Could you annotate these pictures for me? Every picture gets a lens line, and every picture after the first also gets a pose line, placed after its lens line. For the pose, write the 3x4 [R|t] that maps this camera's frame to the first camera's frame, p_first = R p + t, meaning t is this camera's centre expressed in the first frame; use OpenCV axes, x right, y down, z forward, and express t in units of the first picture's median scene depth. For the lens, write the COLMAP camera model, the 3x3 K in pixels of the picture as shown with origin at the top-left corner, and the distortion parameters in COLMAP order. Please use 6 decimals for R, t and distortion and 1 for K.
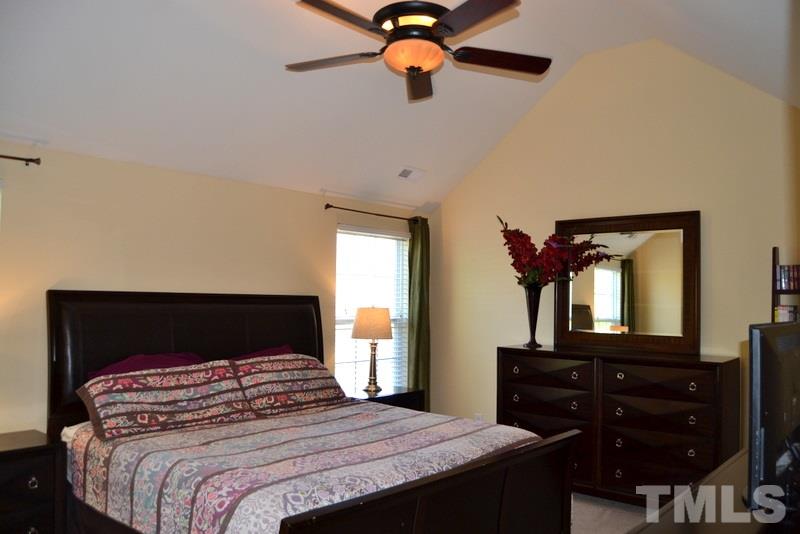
lens RADIAL K [[628.9, 0, 405.3], [0, 628.9, 271.2], [0, 0, 1]] dist [-0.094676, 0.041611]
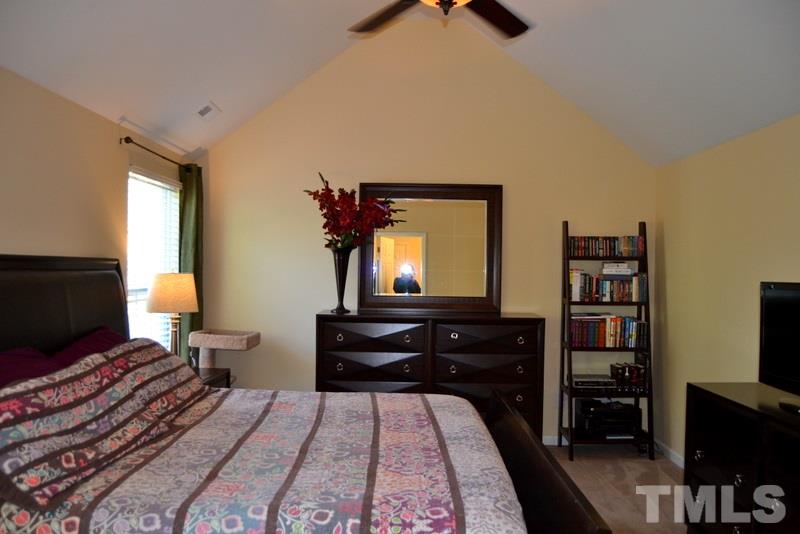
lens RADIAL K [[628.9, 0, 405.3], [0, 628.9, 271.2], [0, 0, 1]] dist [-0.094676, 0.041611]
pose [[0.755315, -0.007988, 0.655313, -0.400922], [-0.031431, 0.998334, 0.048396, 0.008623], [-0.654608, -0.057152, 0.753805, 0.238557]]
